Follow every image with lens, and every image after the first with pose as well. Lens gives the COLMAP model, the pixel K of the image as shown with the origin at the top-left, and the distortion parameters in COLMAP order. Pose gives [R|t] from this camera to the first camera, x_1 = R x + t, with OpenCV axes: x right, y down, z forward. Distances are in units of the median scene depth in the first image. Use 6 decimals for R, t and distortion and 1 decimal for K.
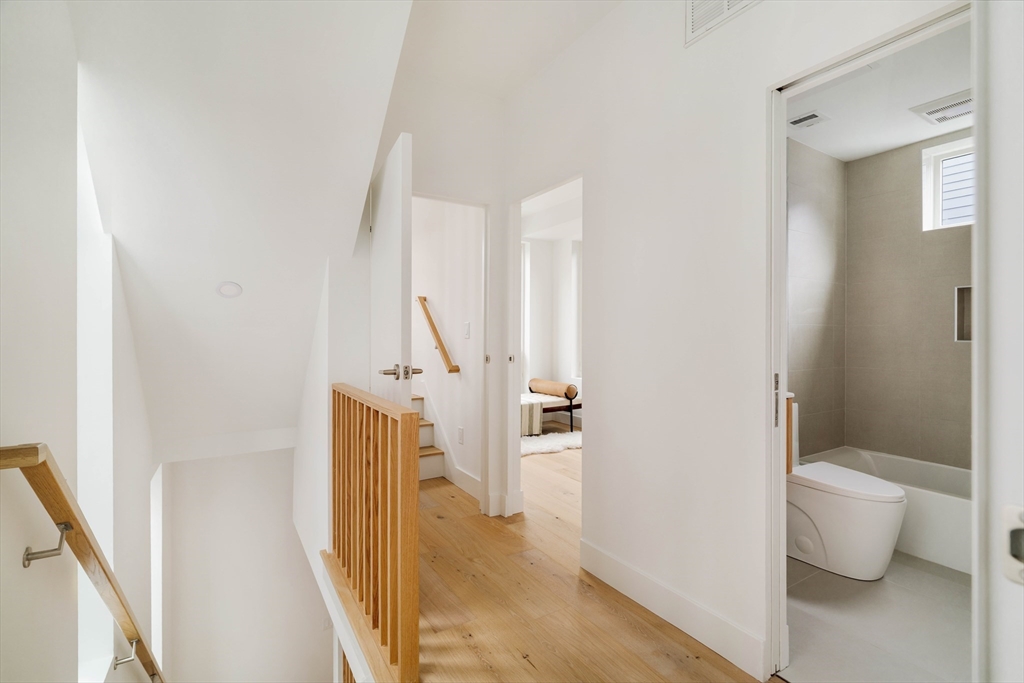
lens RADIAL K [[459.5, 0, 517.7], [0, 459.5, 337.4], [0, 0, 1]] dist [-0.002473, -0.000413]
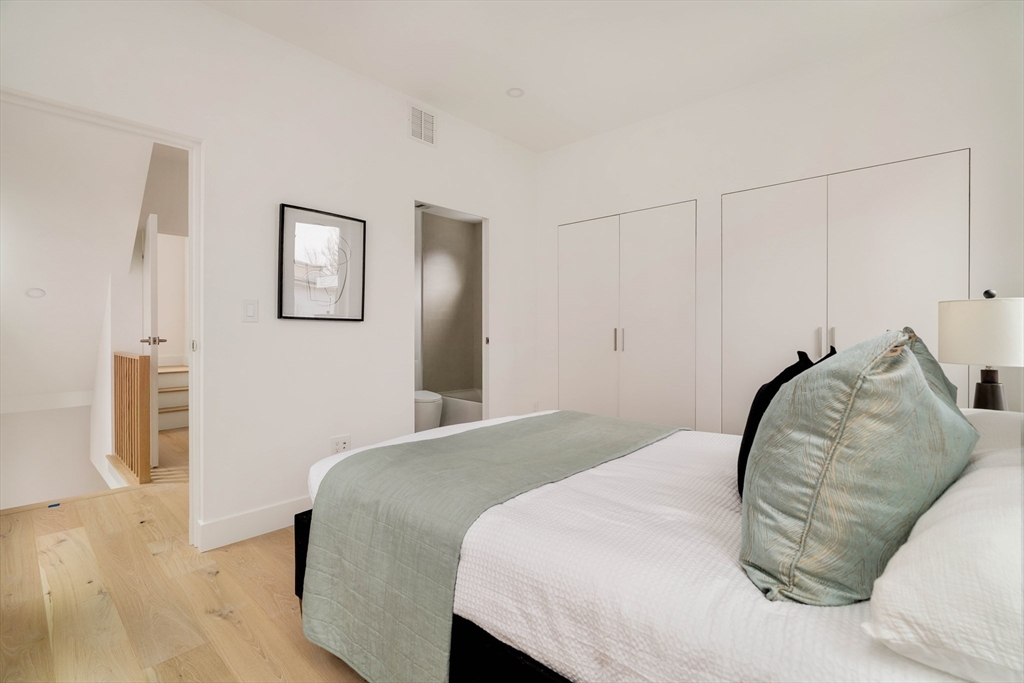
lens RADIAL K [[459.5, 0, 517.7], [0, 459.5, 337.4], [0, 0, 1]] dist [-0.002473, -0.000413]
pose [[0.963227, -0.004151, 0.268656, 0.619680], [0.001847, 0.999959, 0.008831, 0.044410], [-0.268682, -0.008010, 0.963196, -1.091177]]
